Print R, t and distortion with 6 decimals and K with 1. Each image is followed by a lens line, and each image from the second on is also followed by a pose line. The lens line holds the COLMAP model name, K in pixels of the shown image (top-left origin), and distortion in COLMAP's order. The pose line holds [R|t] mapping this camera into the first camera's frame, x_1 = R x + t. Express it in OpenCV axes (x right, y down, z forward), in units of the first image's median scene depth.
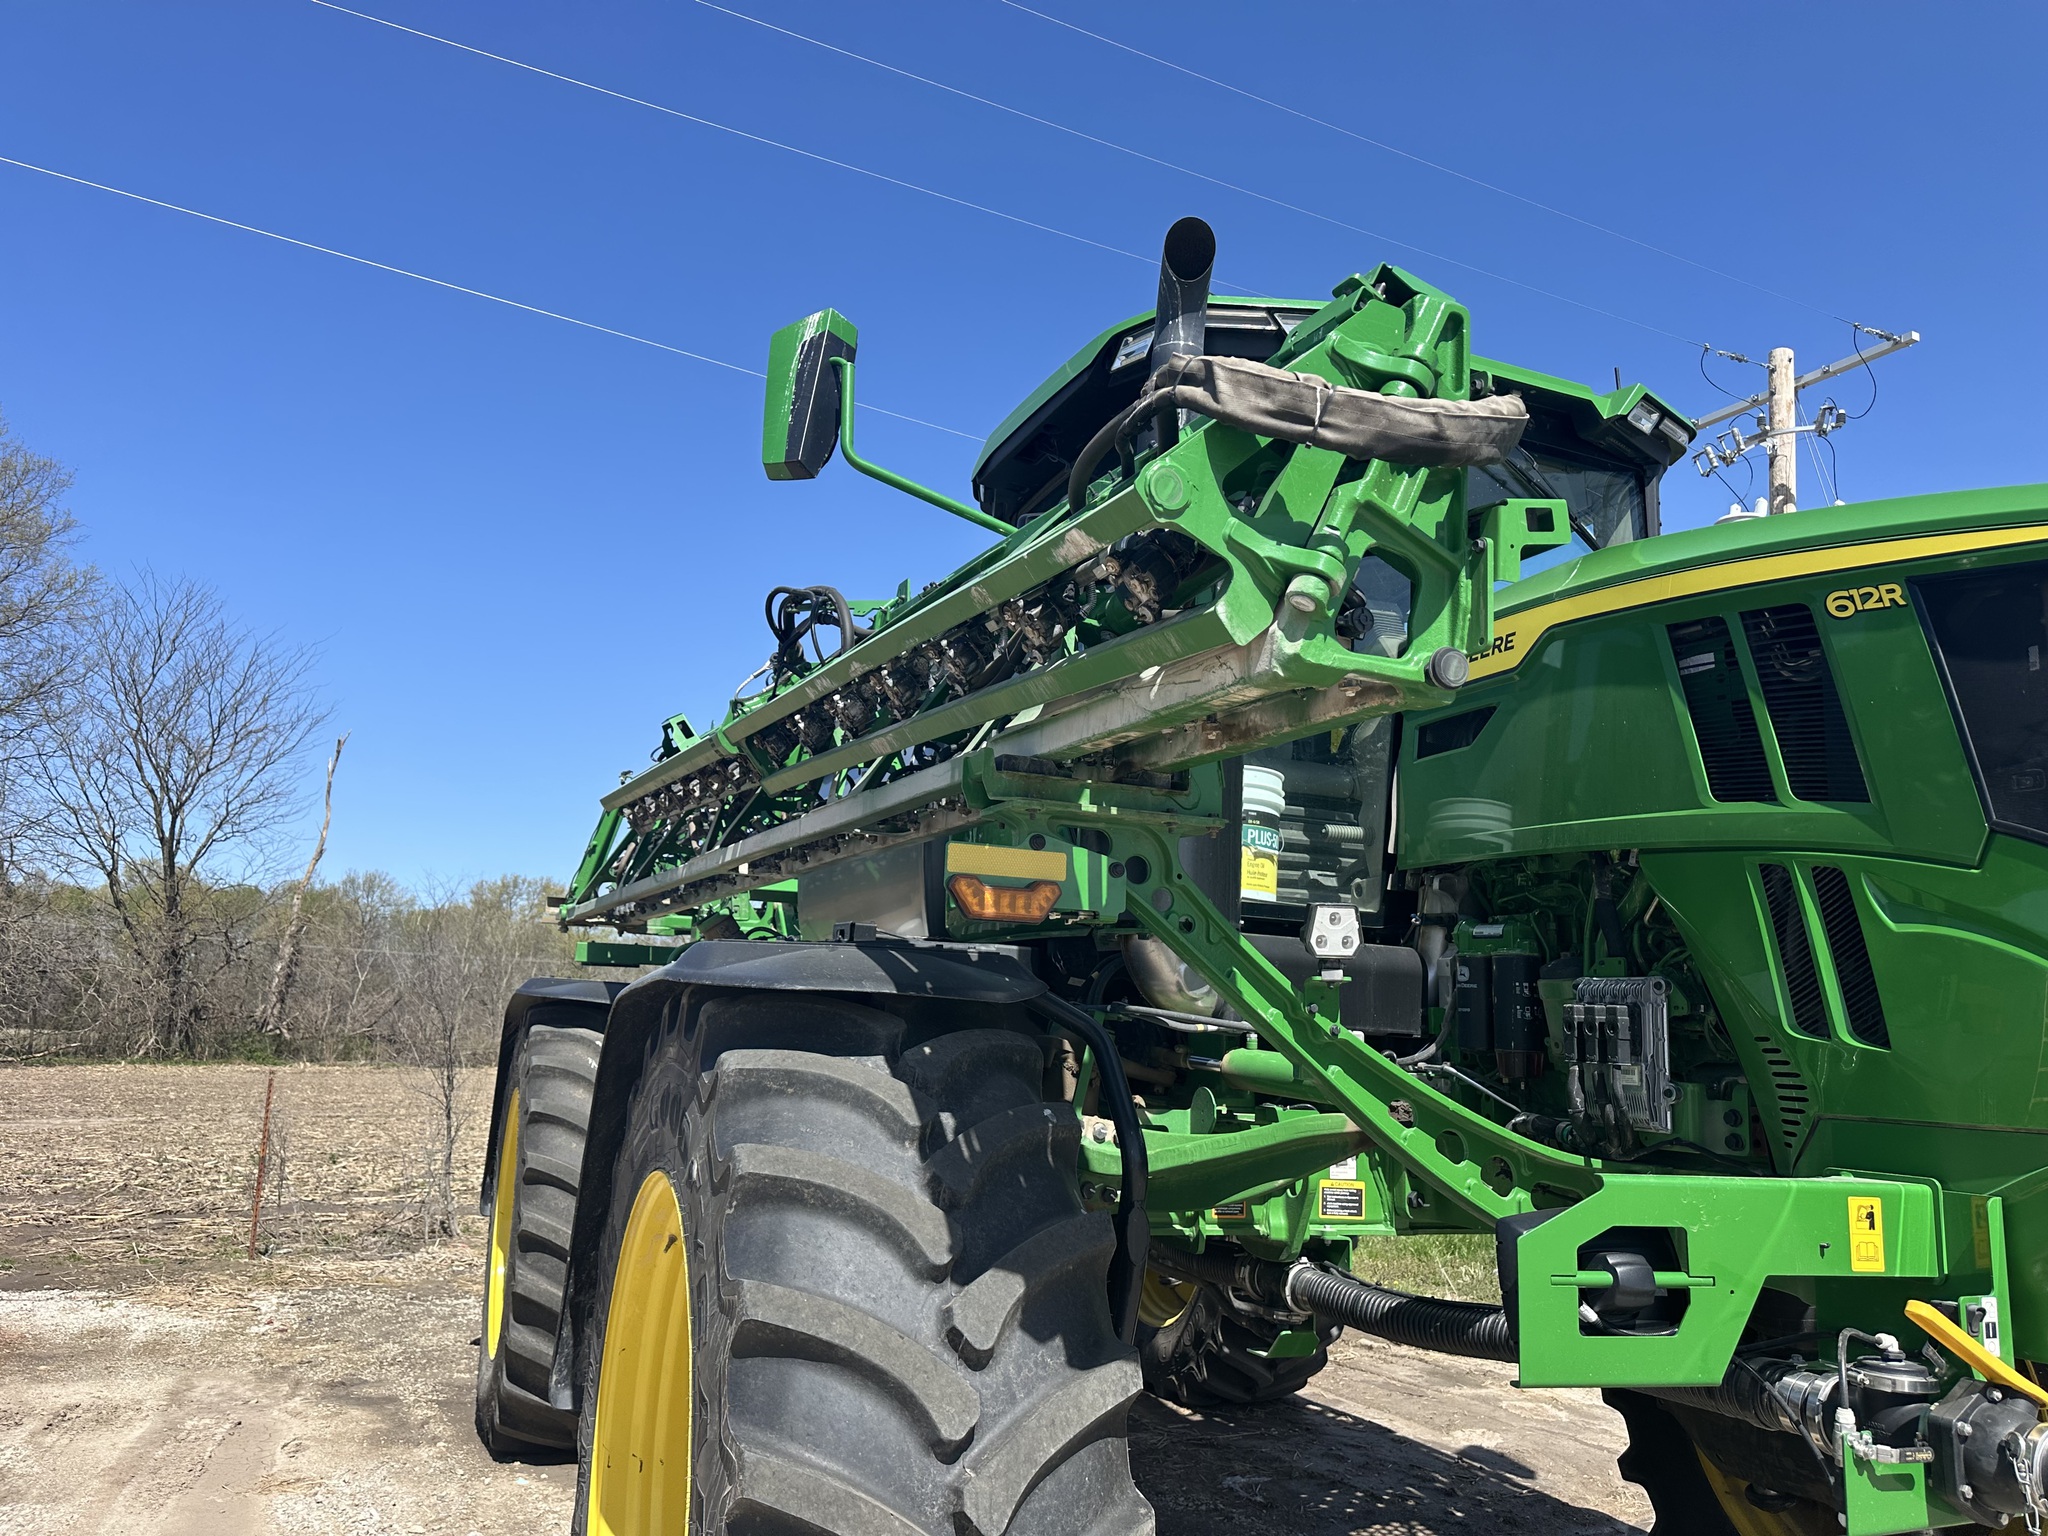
lens RADIAL K [[1427.0, 0, 1077.9], [0, 1427.0, 769.2], [0, 0, 1]] dist [0.031644, -0.023491]
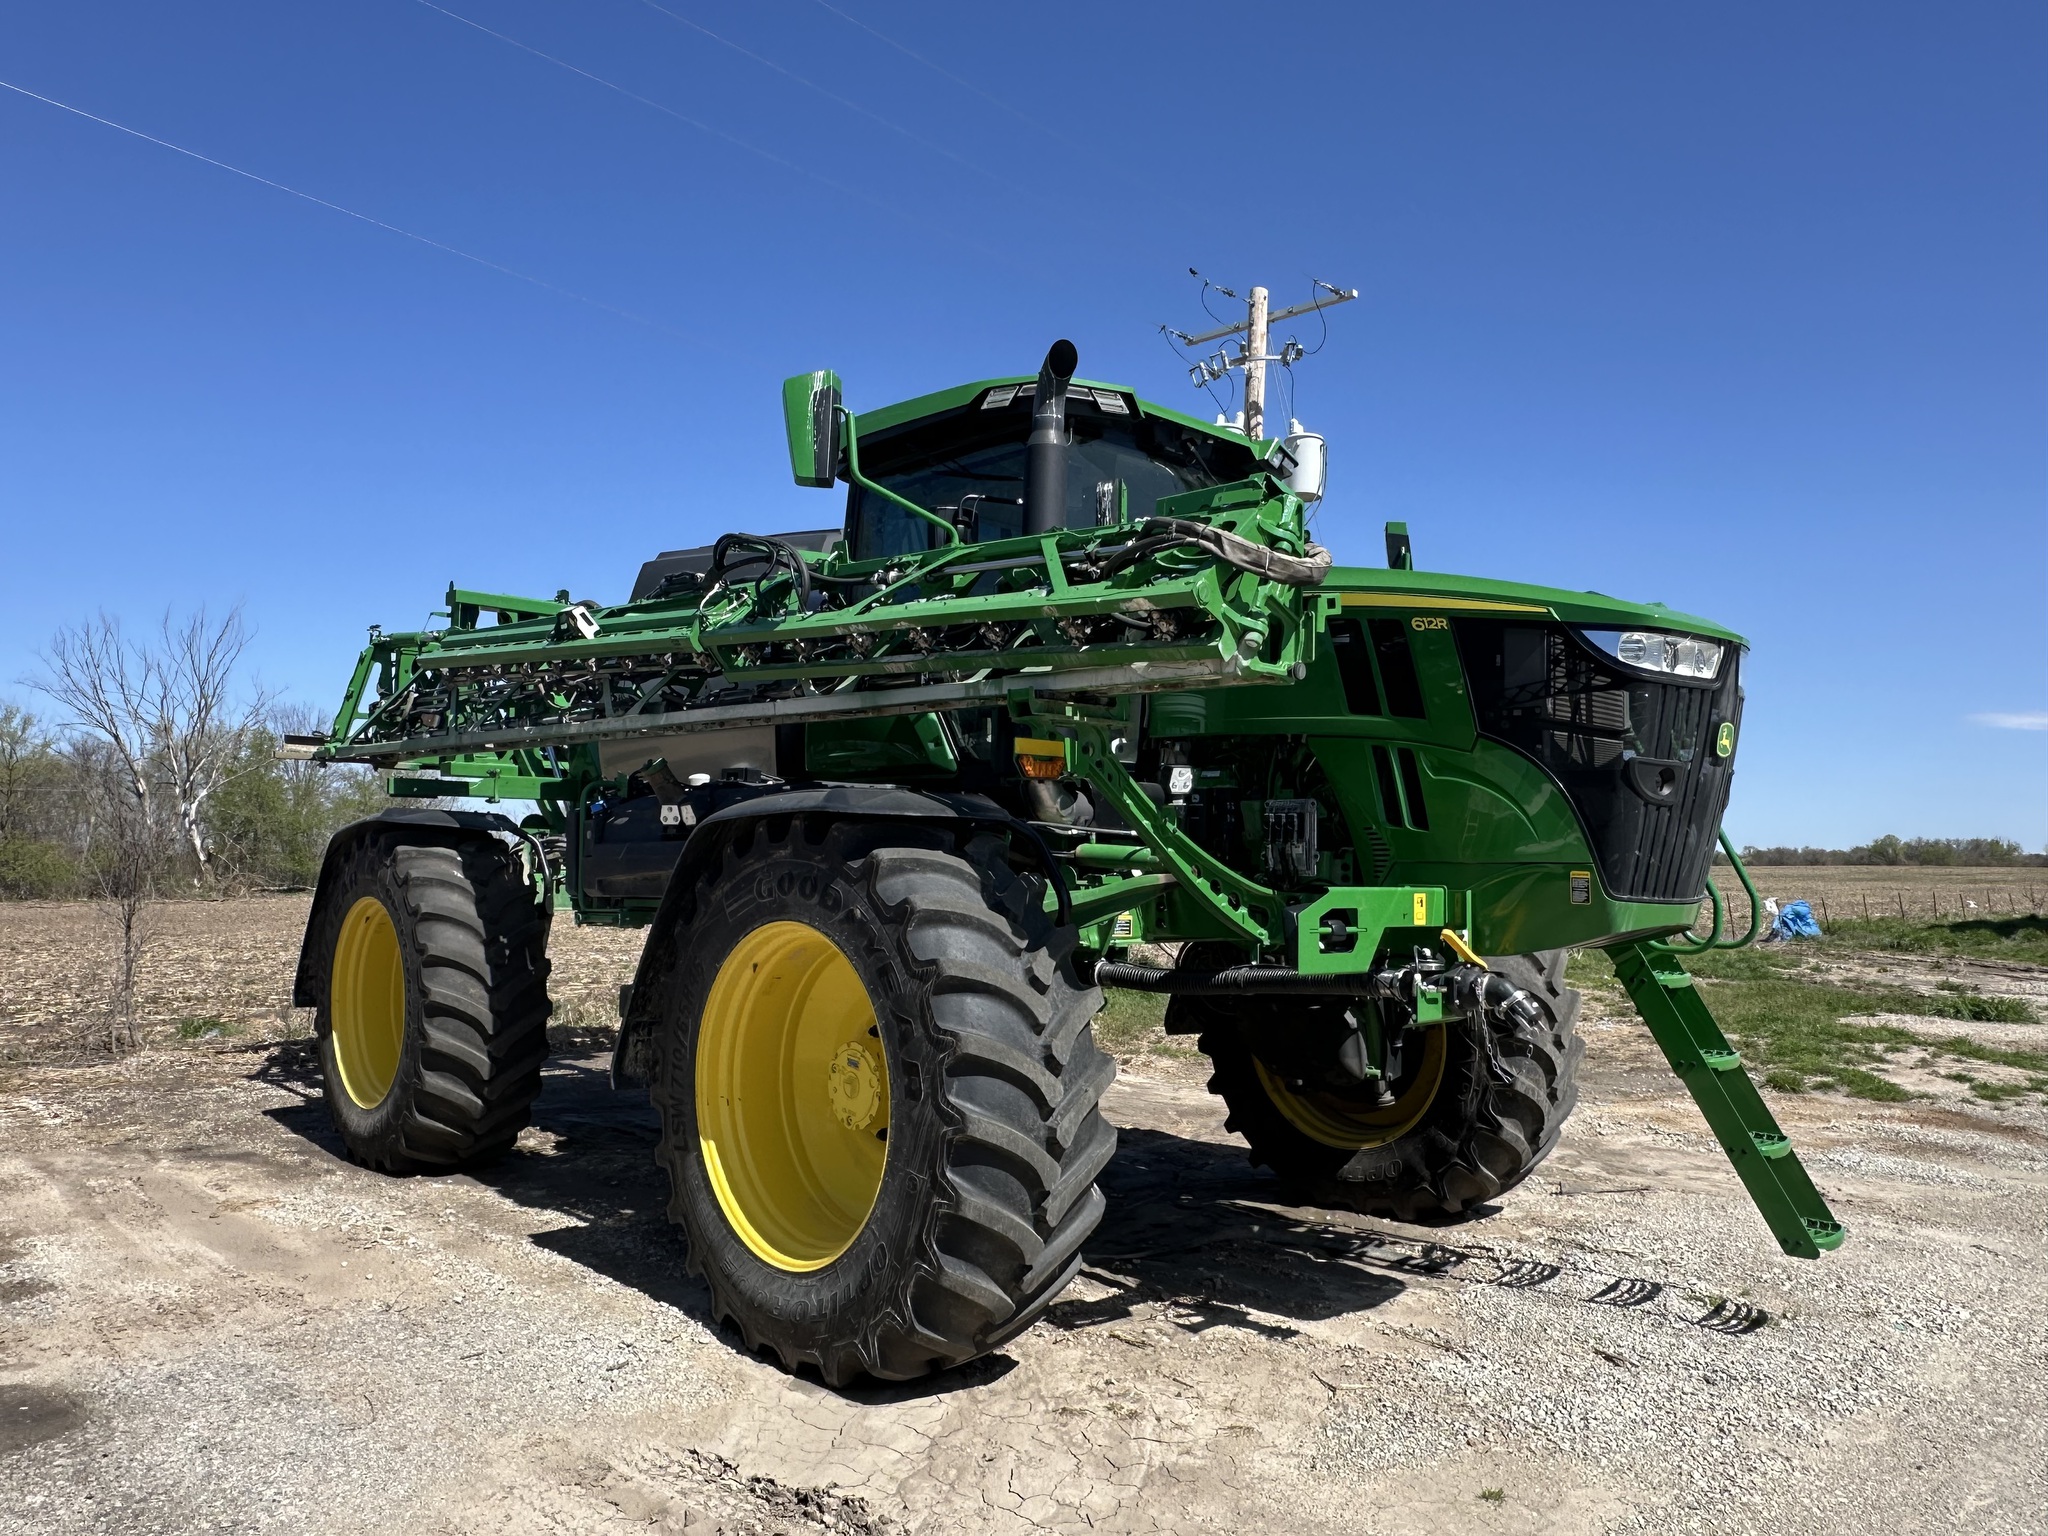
lens RADIAL K [[1427.0, 0, 1014.4], [0, 1427.0, 804.0], [0, 0, 1]] dist [0.031644, -0.023491]
pose [[0.940835, -0.016371, 0.338469, -0.681150], [-0.035453, 0.988595, 0.146365, -0.127858], [-0.337005, -0.149705, 0.929525, -0.723423]]
